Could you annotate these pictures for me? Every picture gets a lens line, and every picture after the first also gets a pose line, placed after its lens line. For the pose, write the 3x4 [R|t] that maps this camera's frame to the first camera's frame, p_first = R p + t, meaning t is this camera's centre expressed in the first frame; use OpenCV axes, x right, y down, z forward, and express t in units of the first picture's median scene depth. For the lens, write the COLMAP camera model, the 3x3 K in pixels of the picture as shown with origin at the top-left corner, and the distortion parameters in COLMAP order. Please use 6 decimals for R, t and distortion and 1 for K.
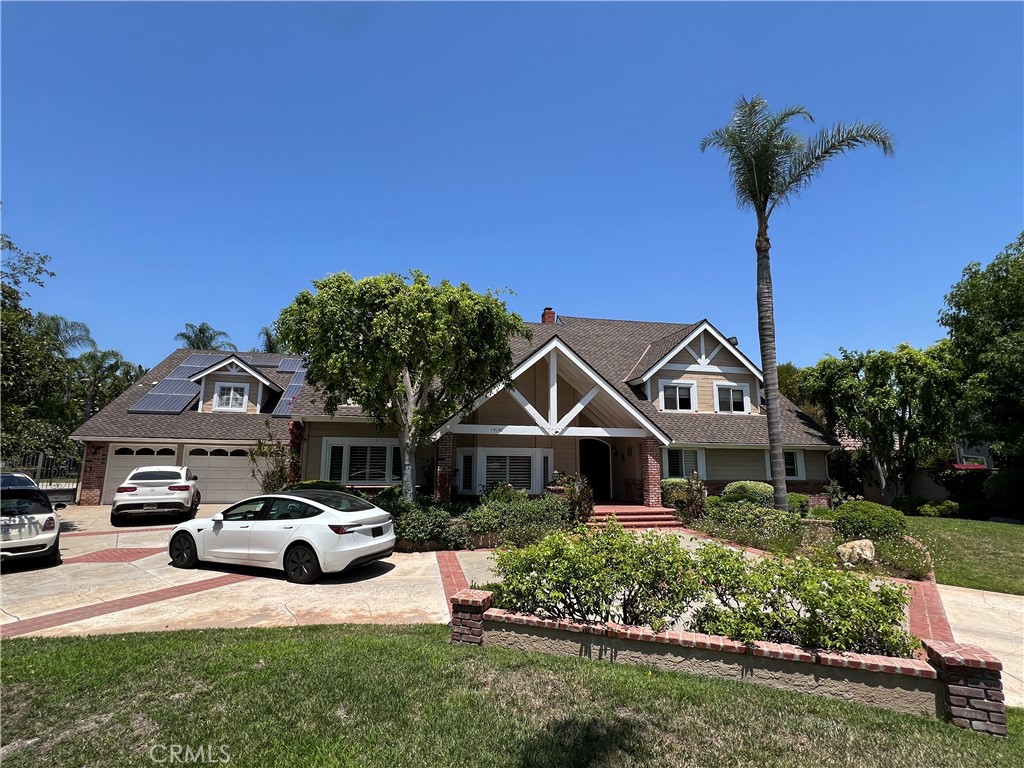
lens RADIAL K [[474.0, 0, 513.3], [0, 474.0, 383.2], [0, 0, 1]] dist [-0.003623, 0.000031]
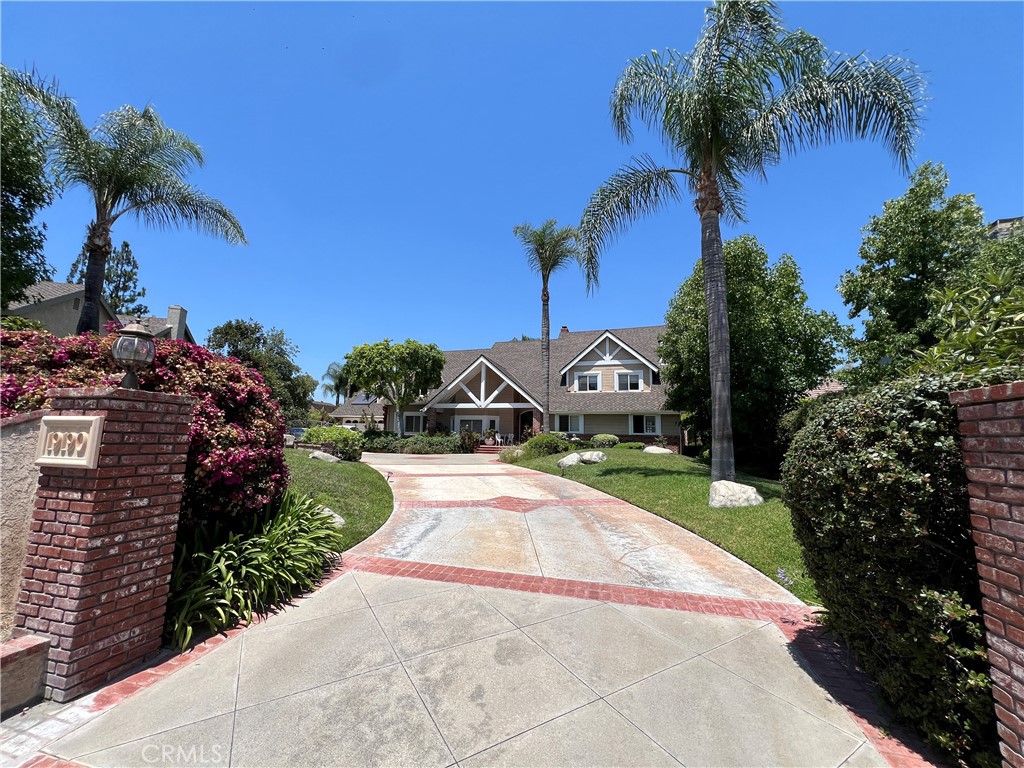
lens RADIAL K [[406.0, 0, 506.9], [0, 406.0, 387.1], [0, 0, 1]] dist [-0.000701, -0.000358]
pose [[0.878520, -0.055166, -0.474510, 0.855614], [0.064694, 0.997898, 0.003763, 0.024542], [0.473305, -0.034004, 0.880242, -0.339706]]
